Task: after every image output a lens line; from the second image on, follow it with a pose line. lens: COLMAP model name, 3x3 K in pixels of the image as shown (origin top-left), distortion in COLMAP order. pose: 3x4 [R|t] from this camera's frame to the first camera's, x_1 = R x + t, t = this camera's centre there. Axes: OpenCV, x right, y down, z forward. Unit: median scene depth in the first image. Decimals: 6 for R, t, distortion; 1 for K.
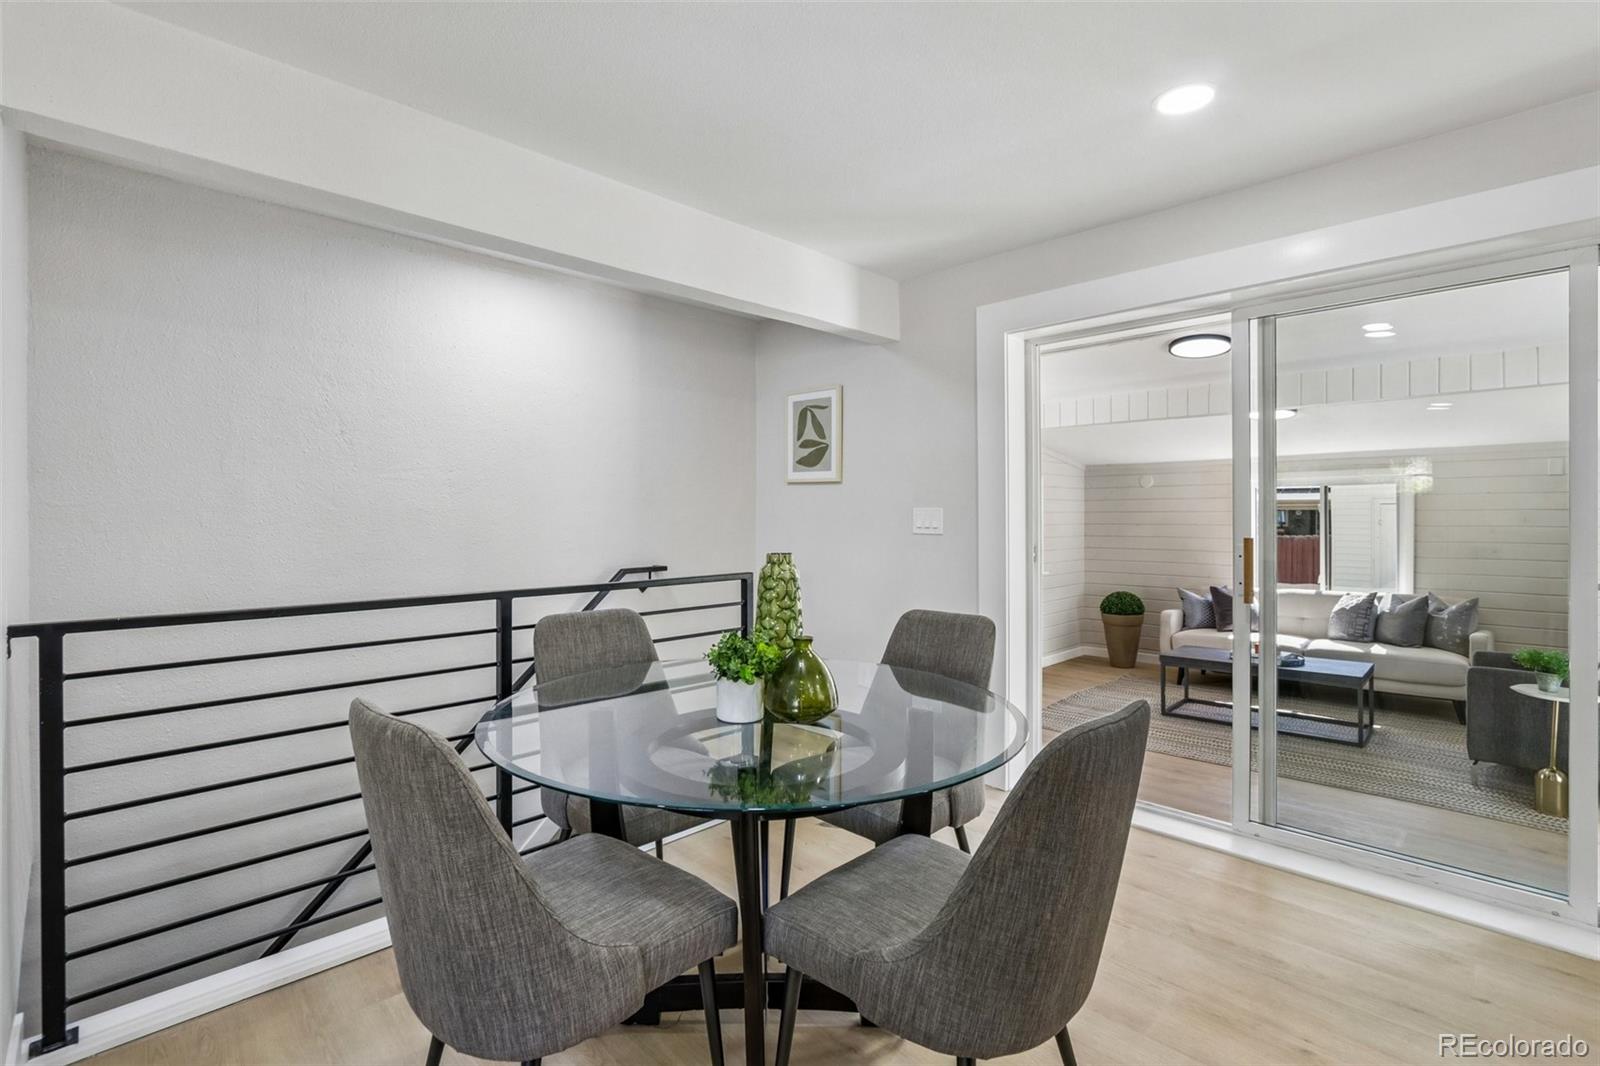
lens RADIAL K [[738.9, 0, 785.7], [0, 738.9, 517.5], [0, 0, 1]] dist [-0.020524, 0.004510]
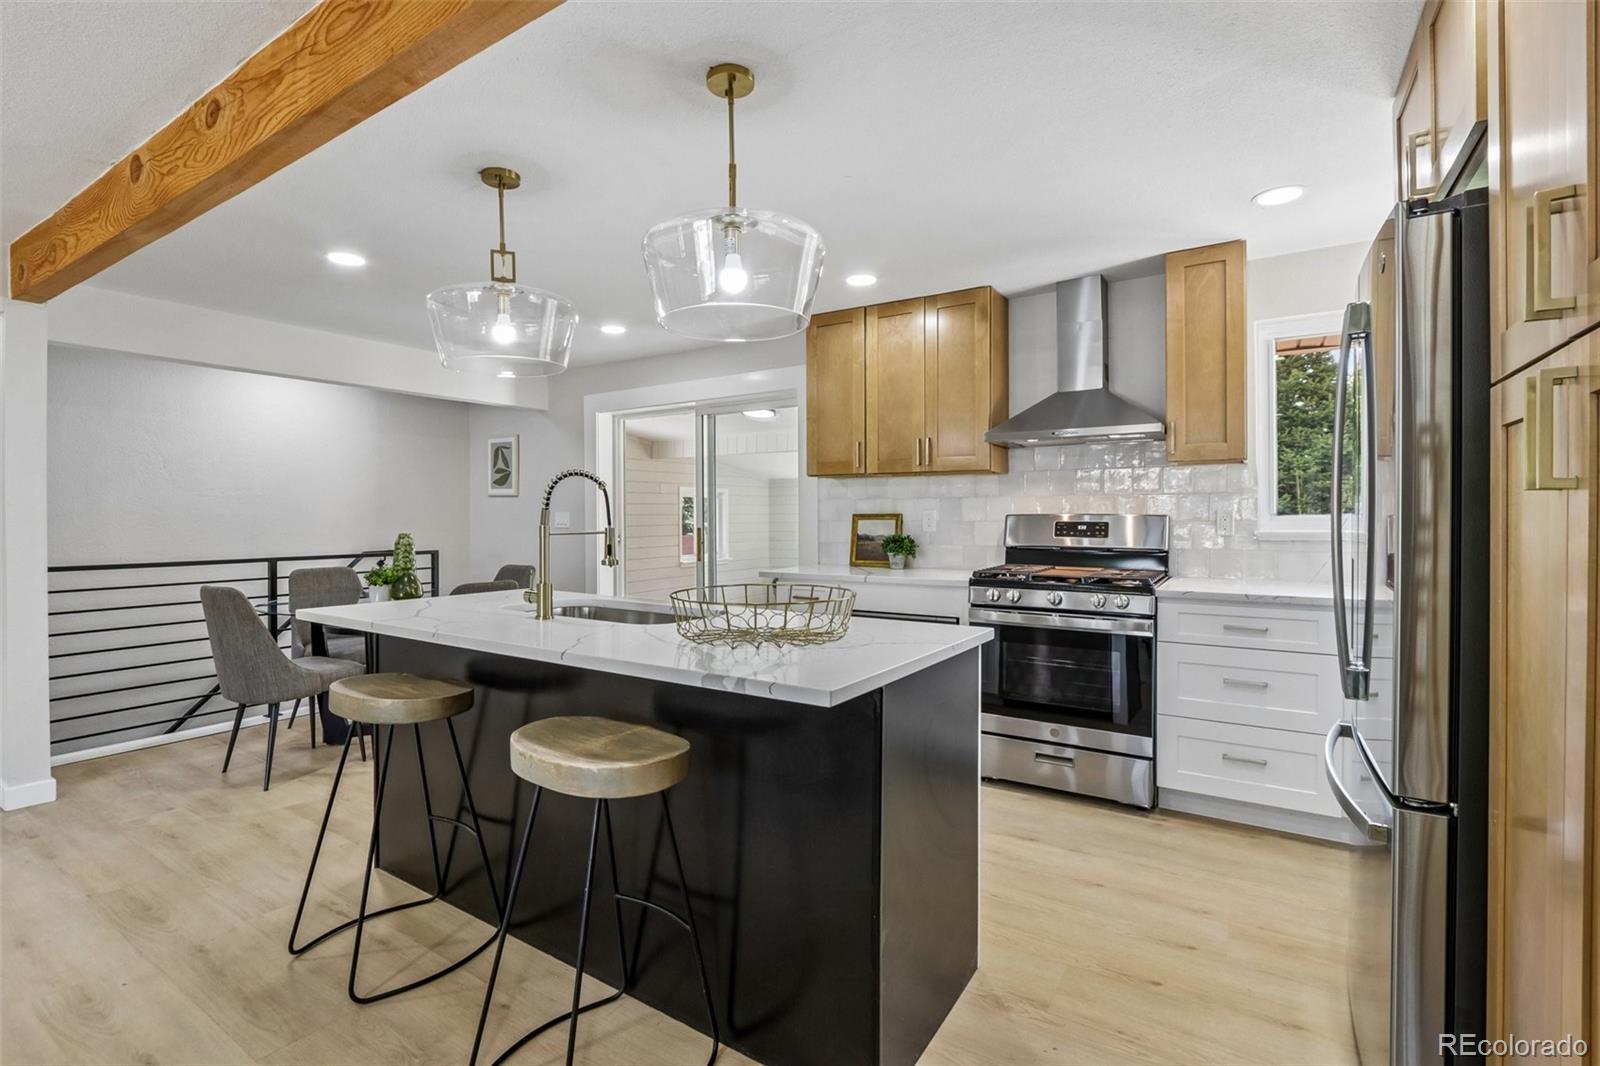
lens RADIAL K [[733.8, 0, 783.6], [0, 733.8, 516.6], [0, 0, 1]] dist [-0.014230, 0.001046]
pose [[0.976035, -0.002676, 0.217599, 0.422936], [0.003434, 0.999989, -0.003104, 0.004911], [-0.217589, 0.003777, 0.976033, -0.959572]]
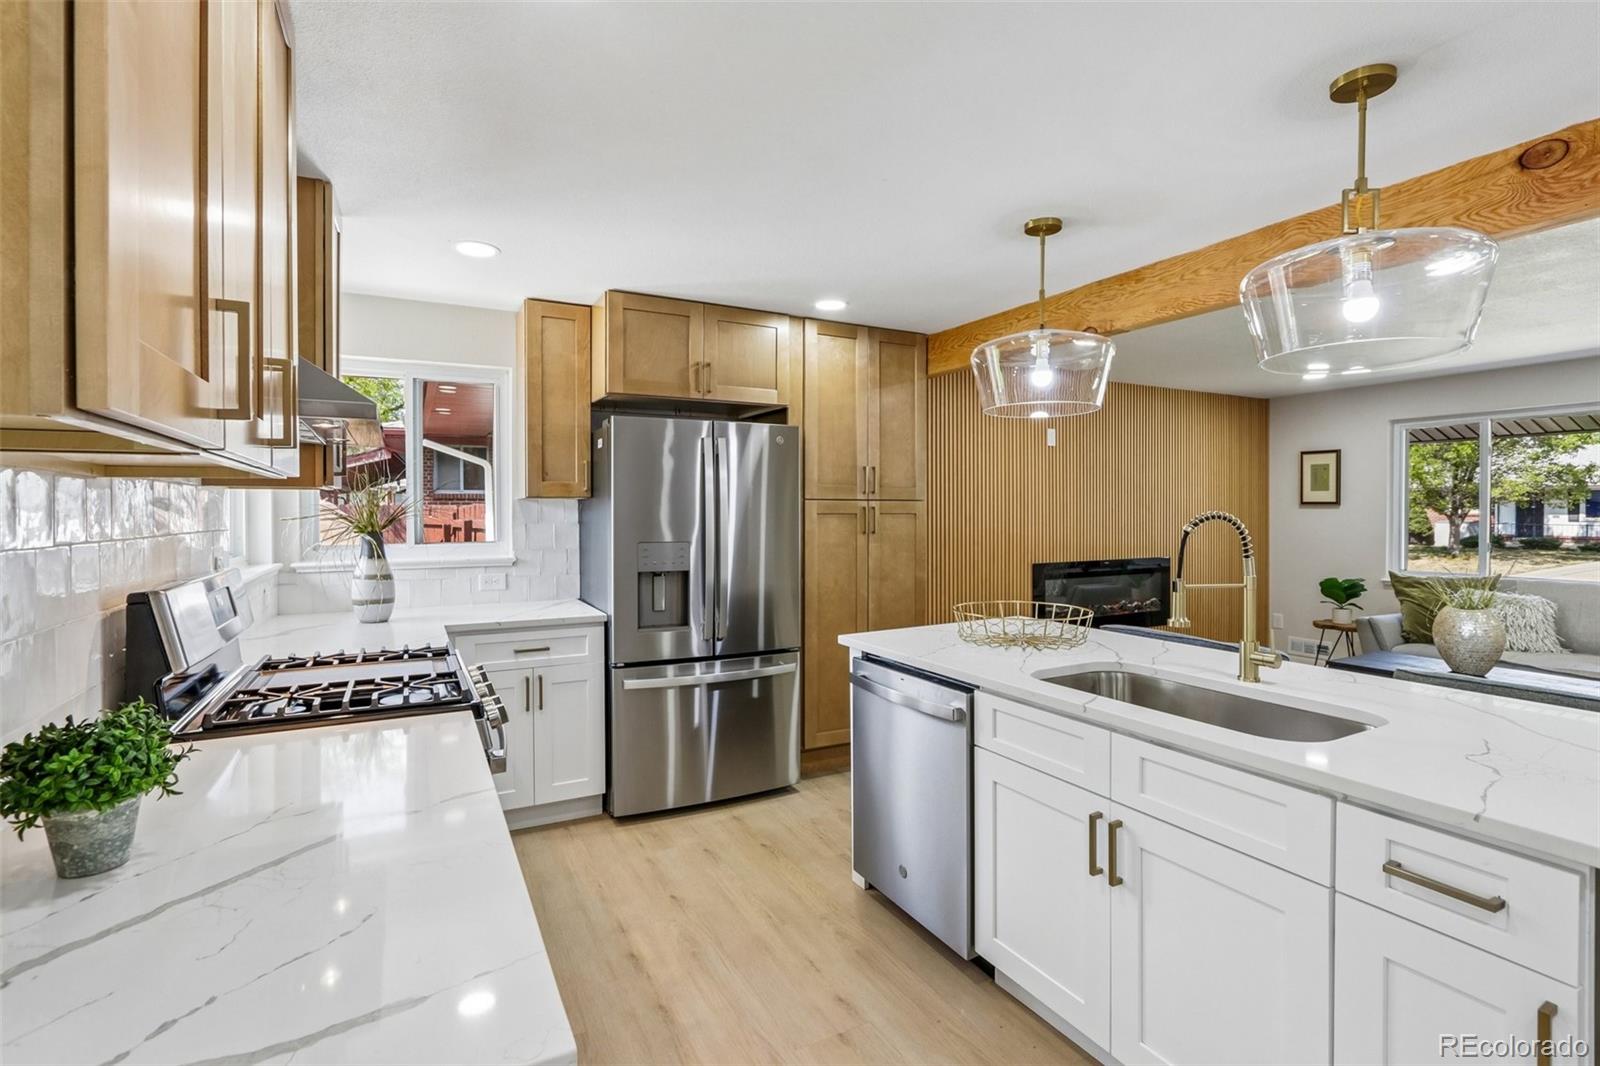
lens RADIAL K [[738.9, 0, 785.7], [0, 738.9, 517.5], [0, 0, 1]] dist [-0.020524, 0.004510]
pose [[-0.956385, 0.002727, 0.292097, 0.566845], [0.007356, 0.999864, 0.014750, -0.059974], [-0.292017, 0.016255, -0.956275, 0.709084]]
